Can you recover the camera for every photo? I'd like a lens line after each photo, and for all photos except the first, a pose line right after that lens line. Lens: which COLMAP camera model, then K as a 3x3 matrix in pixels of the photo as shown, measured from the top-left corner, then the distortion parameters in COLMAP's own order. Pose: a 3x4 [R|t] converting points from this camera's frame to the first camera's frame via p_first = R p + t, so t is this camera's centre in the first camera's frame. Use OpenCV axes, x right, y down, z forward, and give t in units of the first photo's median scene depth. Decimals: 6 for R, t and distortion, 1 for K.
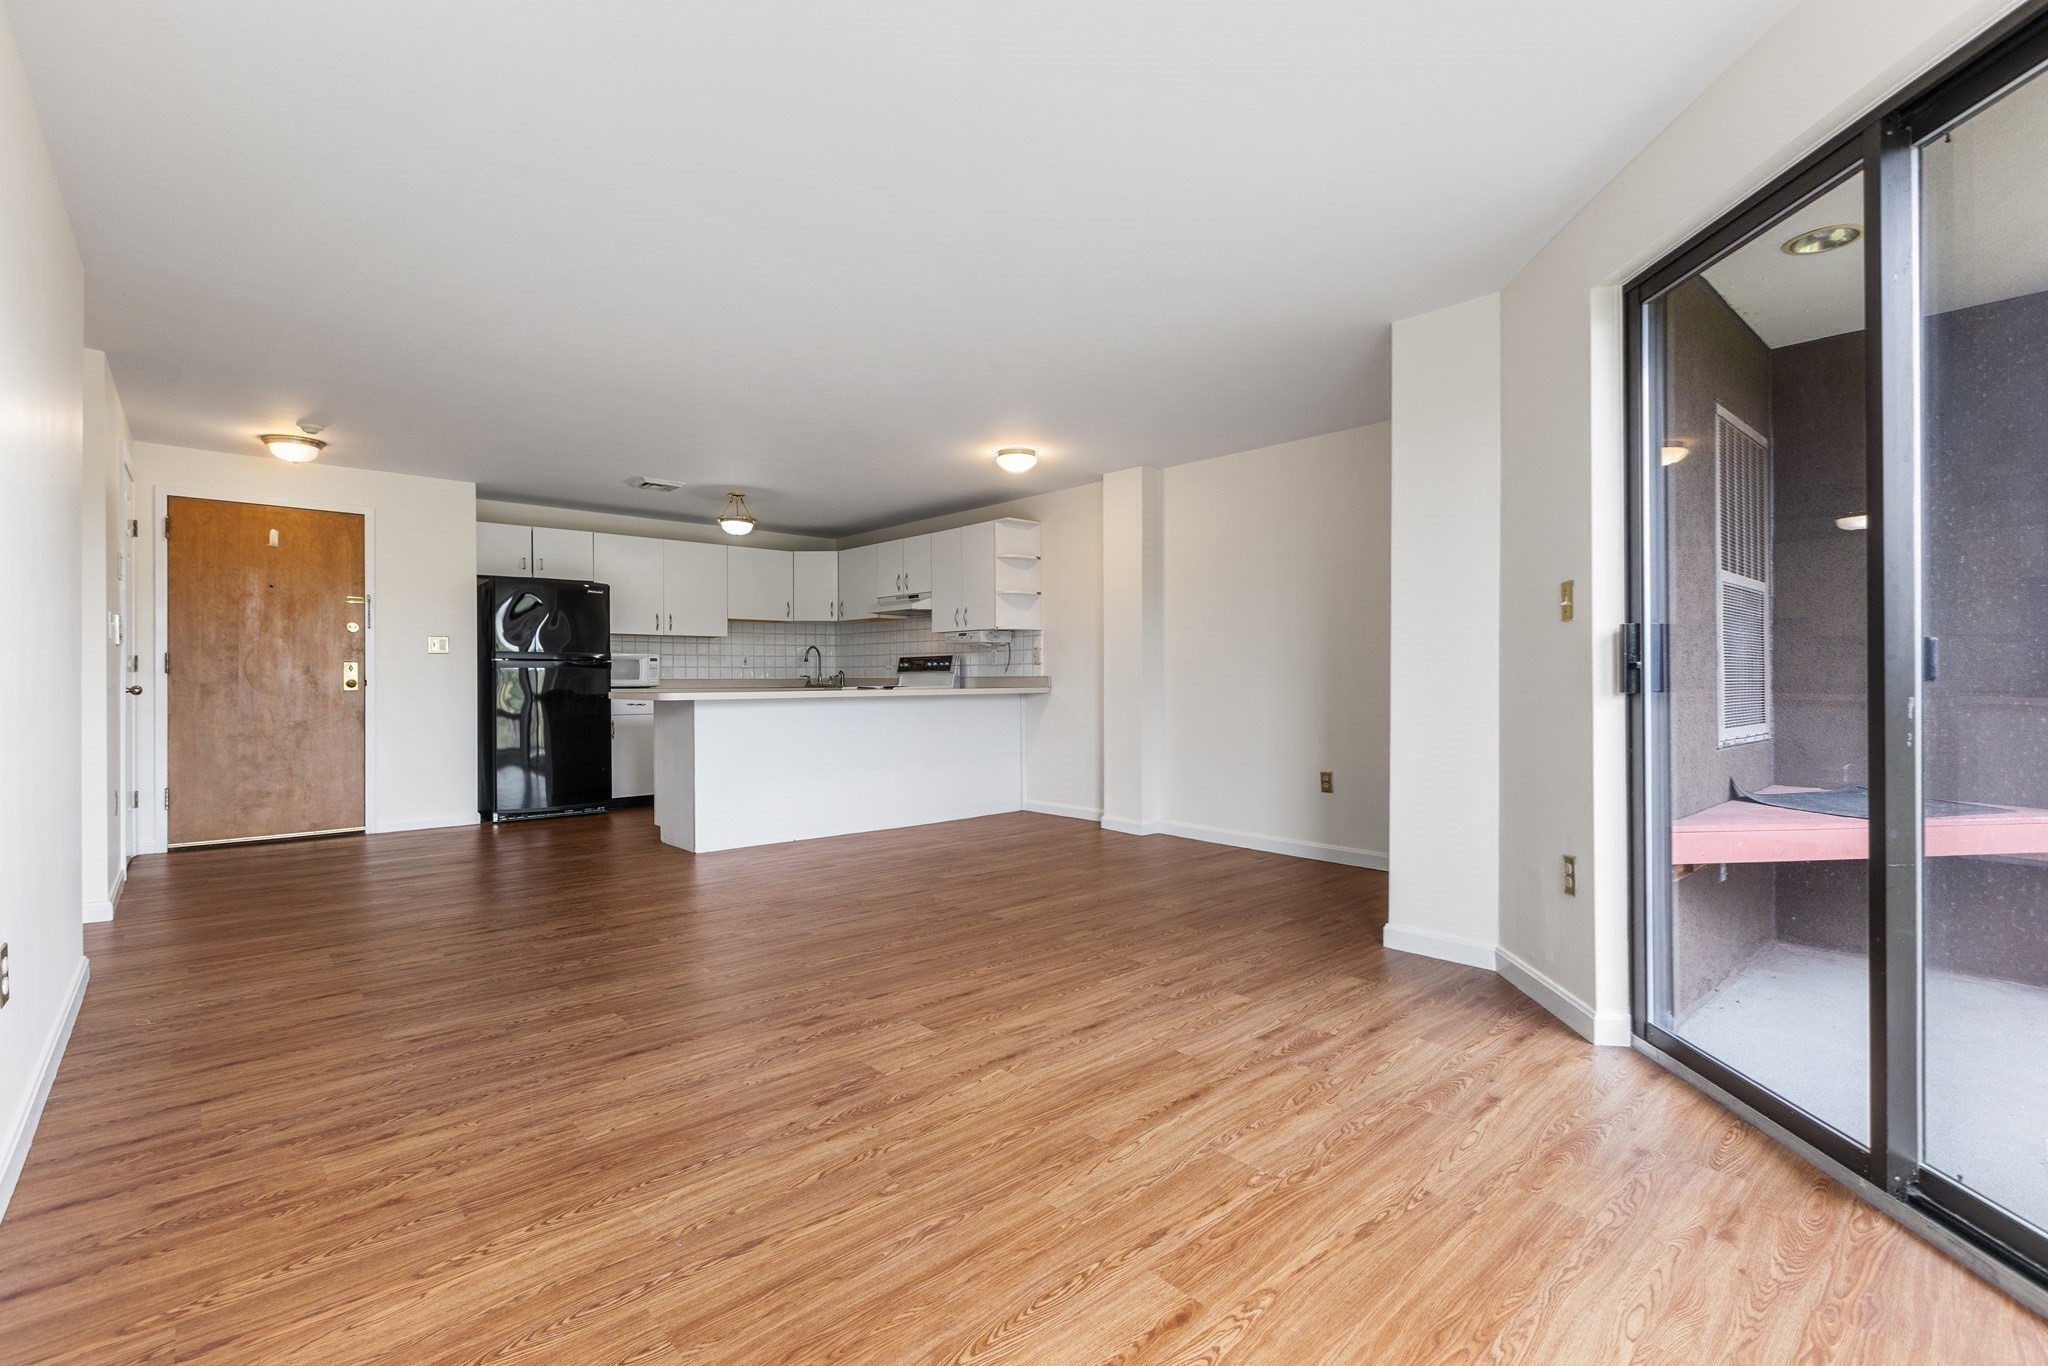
lens RADIAL K [[921.9, 0, 1018.0], [0, 921.9, 677.1], [0, 0, 1]] dist [-0.001675, -0.000056]
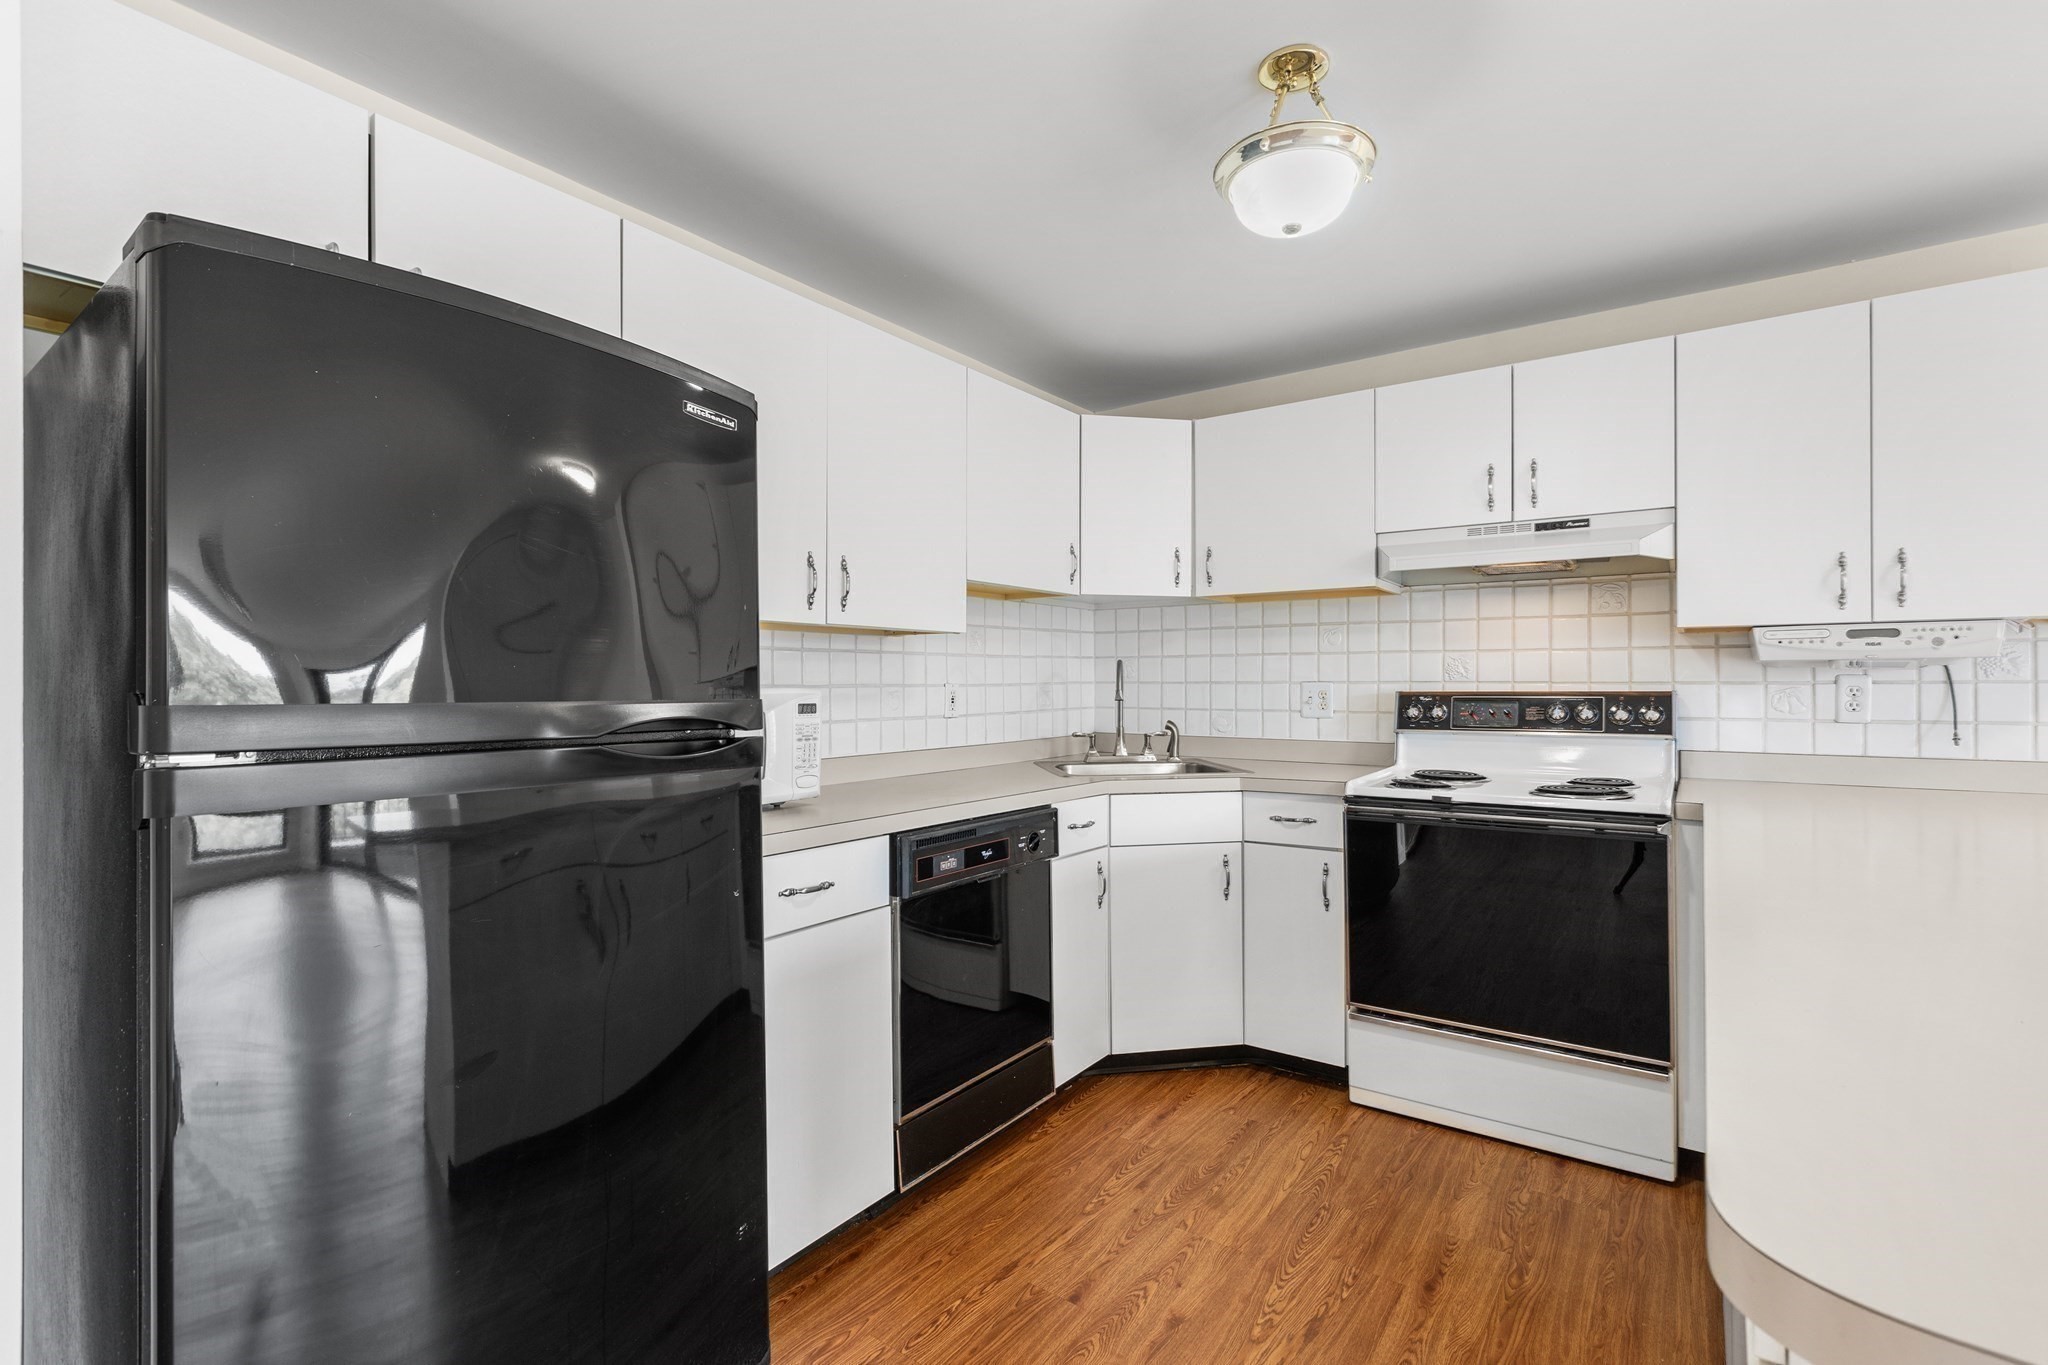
lens RADIAL K [[921.9, 0, 1014.0], [0, 921.9, 681.0], [0, 0, 1]] dist [-0.001675, -0.000056]
pose [[0.977223, -0.003671, 0.212182, -1.000096], [0.003000, 0.999989, 0.003483, -0.073903], [-0.212193, -0.002768, 0.977224, 1.771568]]
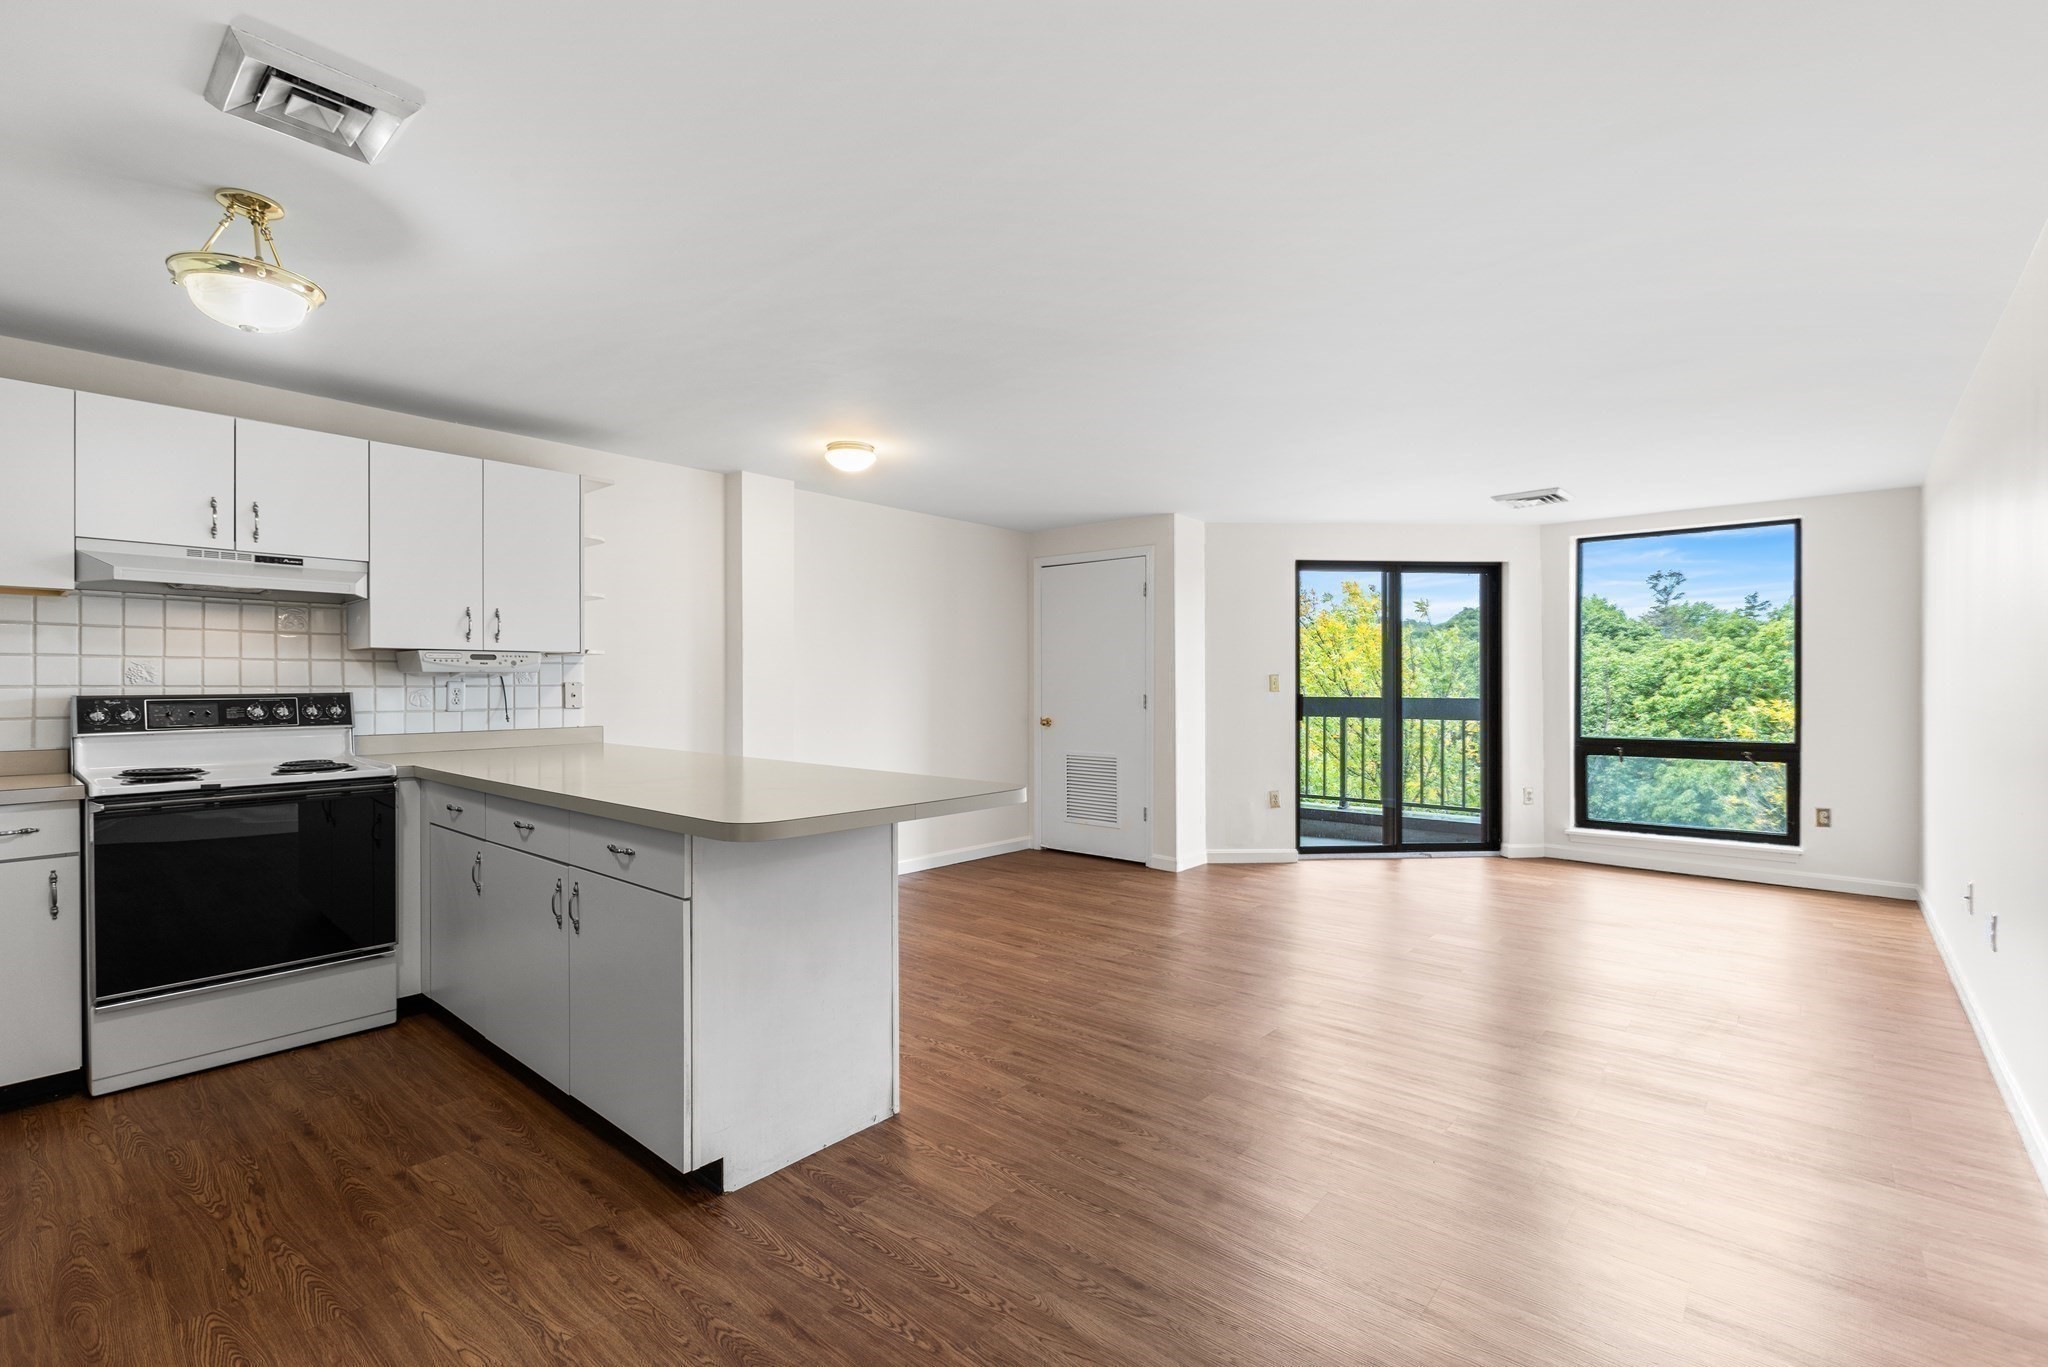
lens RADIAL K [[921.9, 0, 1030.1], [0, 921.9, 685.6], [0, 0, 1]] dist [-0.001675, -0.000056]
pose [[-0.133844, -0.003018, 0.990998, -1.523308], [-0.003161, 0.999992, 0.002618, -0.074494], [-0.990997, -0.002782, -0.133853, 1.779045]]
